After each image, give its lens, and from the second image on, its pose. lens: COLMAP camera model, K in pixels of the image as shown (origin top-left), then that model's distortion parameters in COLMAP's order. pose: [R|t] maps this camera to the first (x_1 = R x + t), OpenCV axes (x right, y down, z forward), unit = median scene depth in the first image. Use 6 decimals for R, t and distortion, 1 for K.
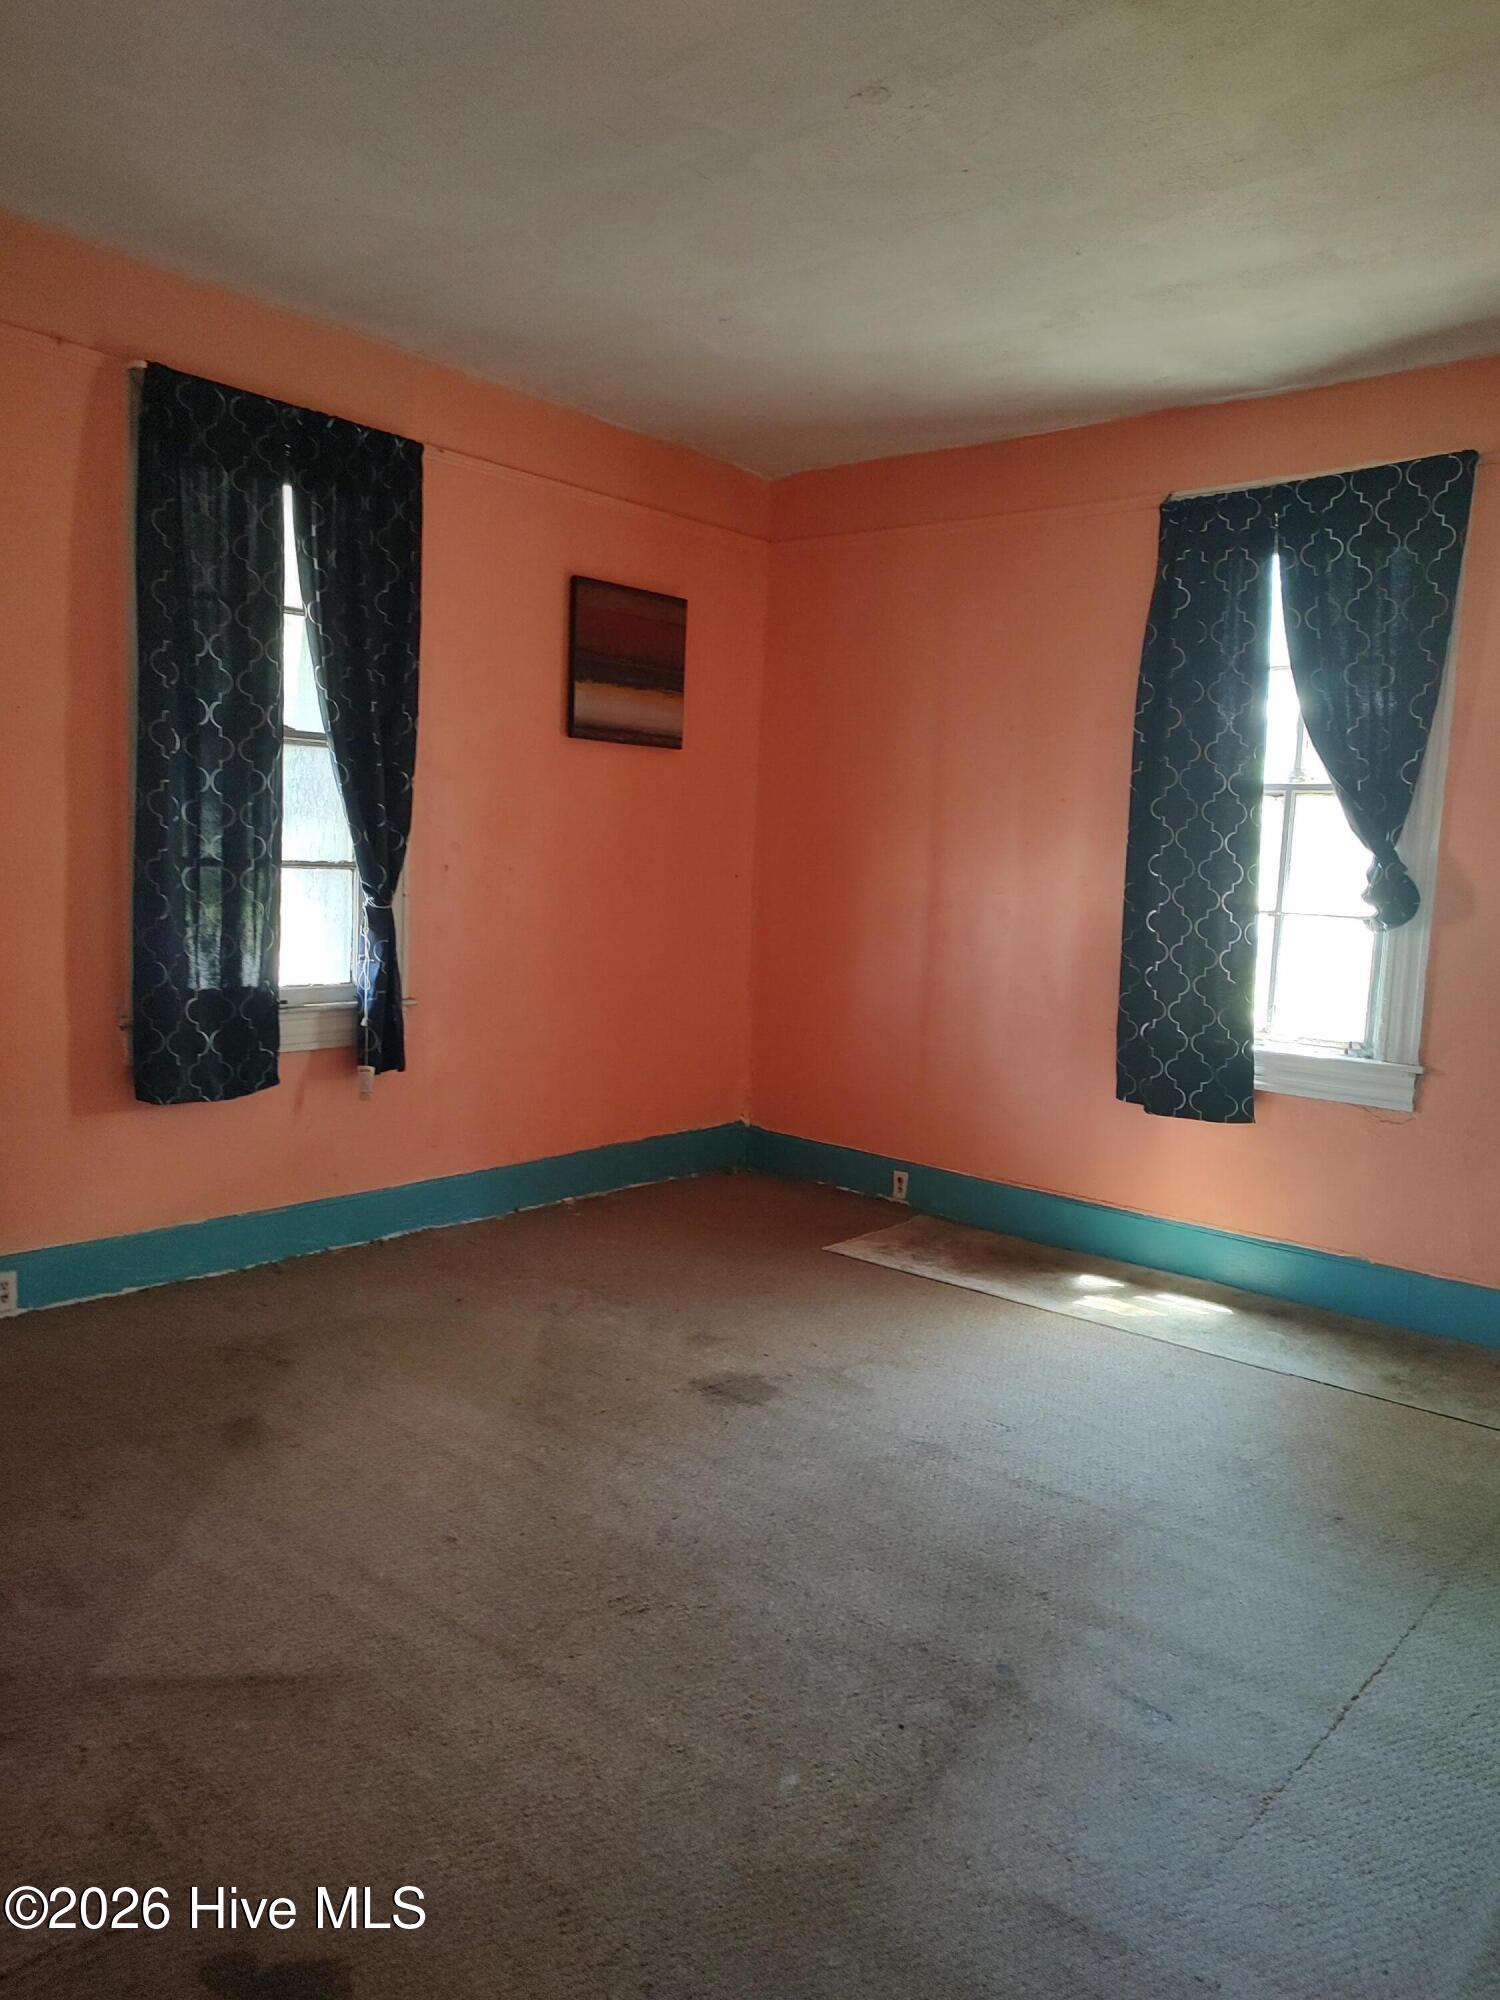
lens RADIAL K [[1448.0, 0, 750.0], [0, 1448.0, 1000.0], [0, 0, 1]] dist [-0.003379, -0.002437]
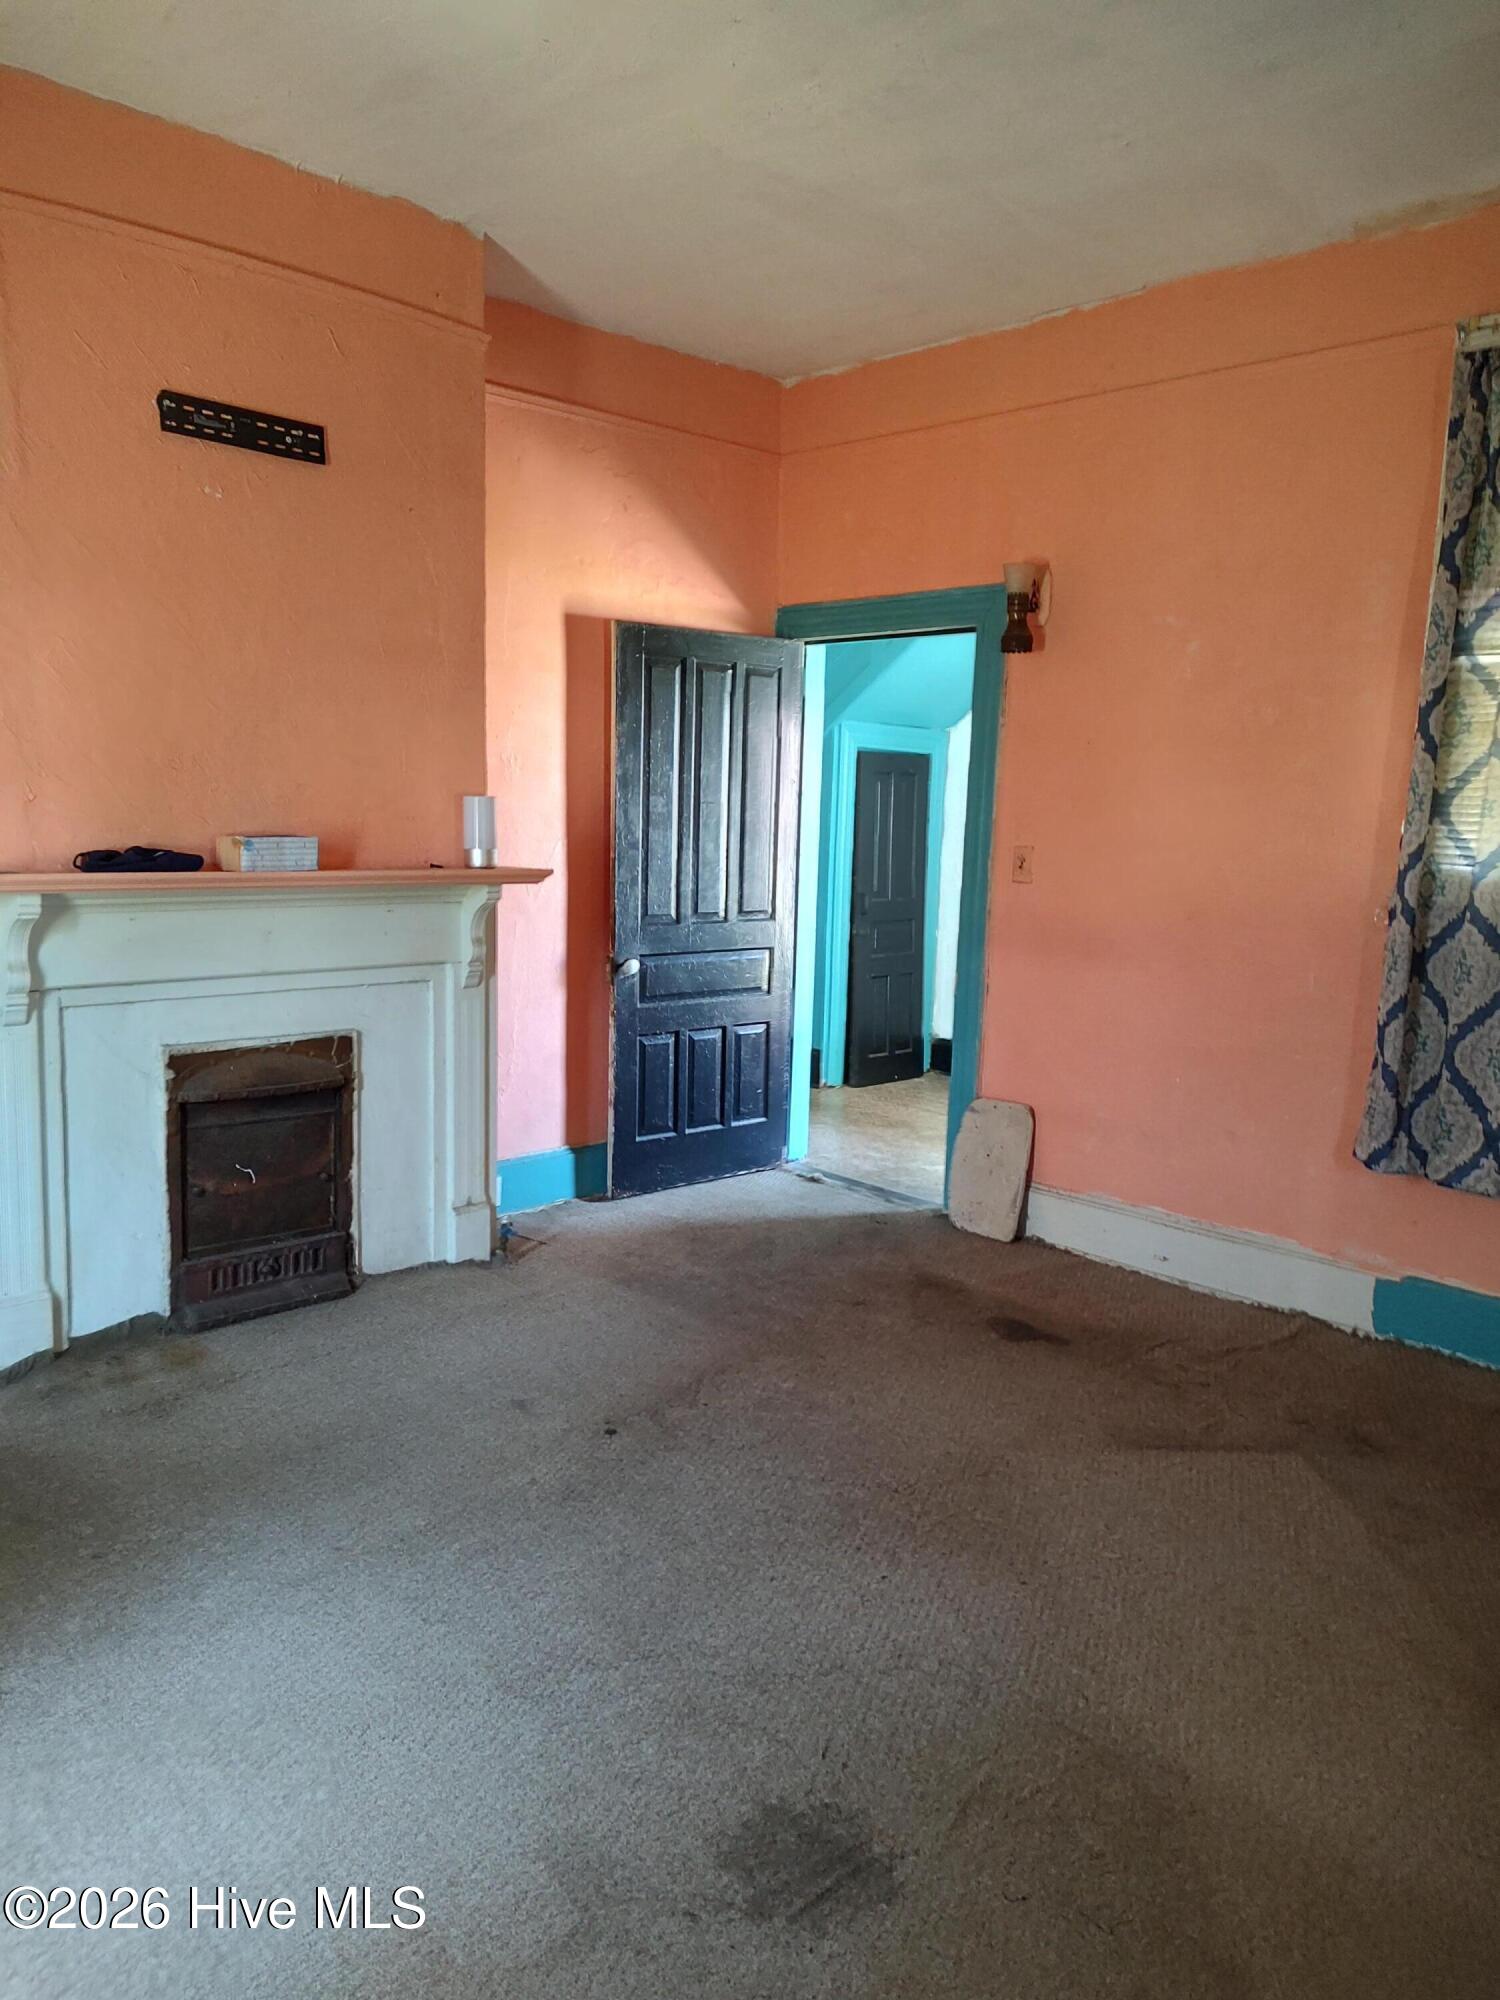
lens RADIAL K [[1448.0, 0, 750.0], [0, 1448.0, 1000.0], [0, 0, 1]] dist [-0.003379, -0.002437]
pose [[-0.995211, -0.075909, 0.061579, 0.001704], [-0.058671, 0.967796, 0.244802, -0.176737], [-0.078178, 0.240016, -0.967616, 1.642792]]
